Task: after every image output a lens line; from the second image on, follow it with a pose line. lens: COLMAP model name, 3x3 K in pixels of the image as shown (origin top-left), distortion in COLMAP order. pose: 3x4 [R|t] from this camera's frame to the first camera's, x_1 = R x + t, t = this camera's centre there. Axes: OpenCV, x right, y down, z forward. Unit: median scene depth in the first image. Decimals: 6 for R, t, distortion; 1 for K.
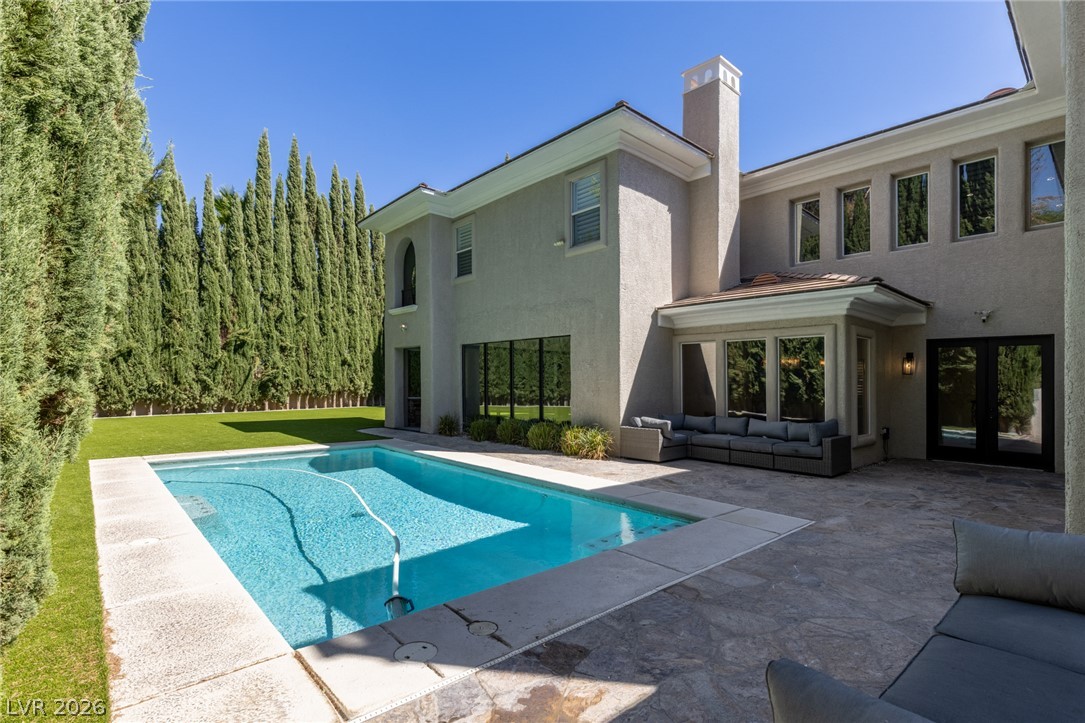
lens RADIAL K [[518.5, 0, 544.0], [0, 518.5, 369.0], [0, 0, 1]] dist [-0.001381, -0.000080]
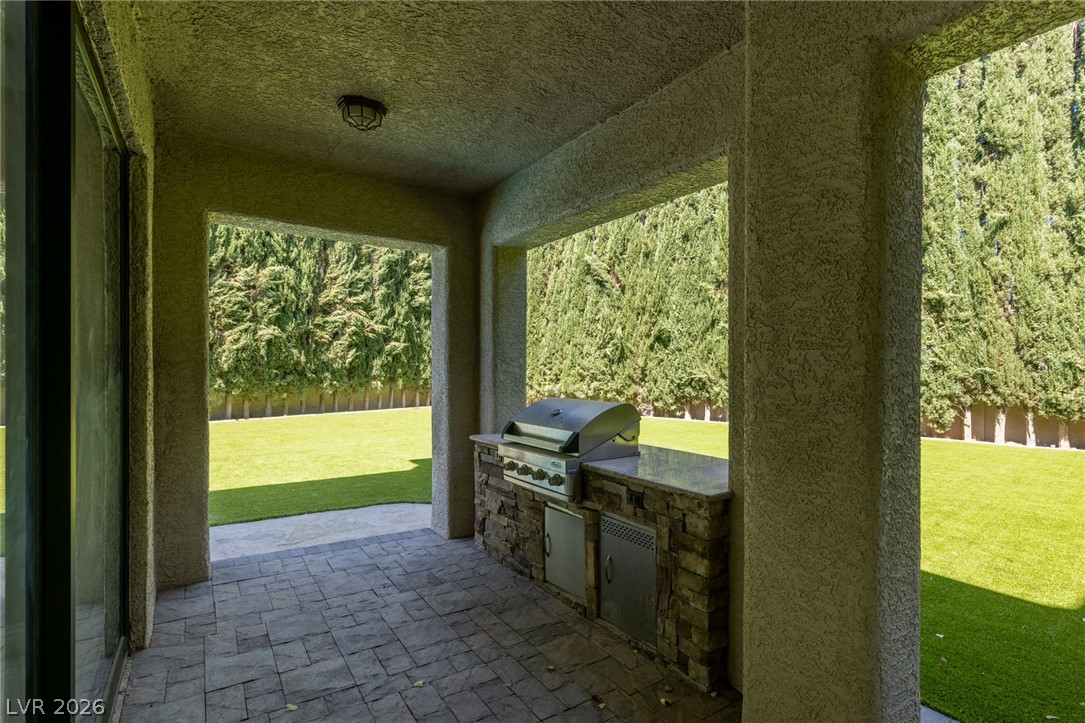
lens RADIAL K [[518.5, 0, 544.4], [0, 518.5, 364.7], [0, 0, 1]] dist [-0.001381, -0.000080]
pose [[-0.137109, -0.007415, -0.990528, -0.005046], [0.019601, 0.999756, -0.010197, 0.013933], [0.990362, -0.020813, -0.136930, 0.869539]]
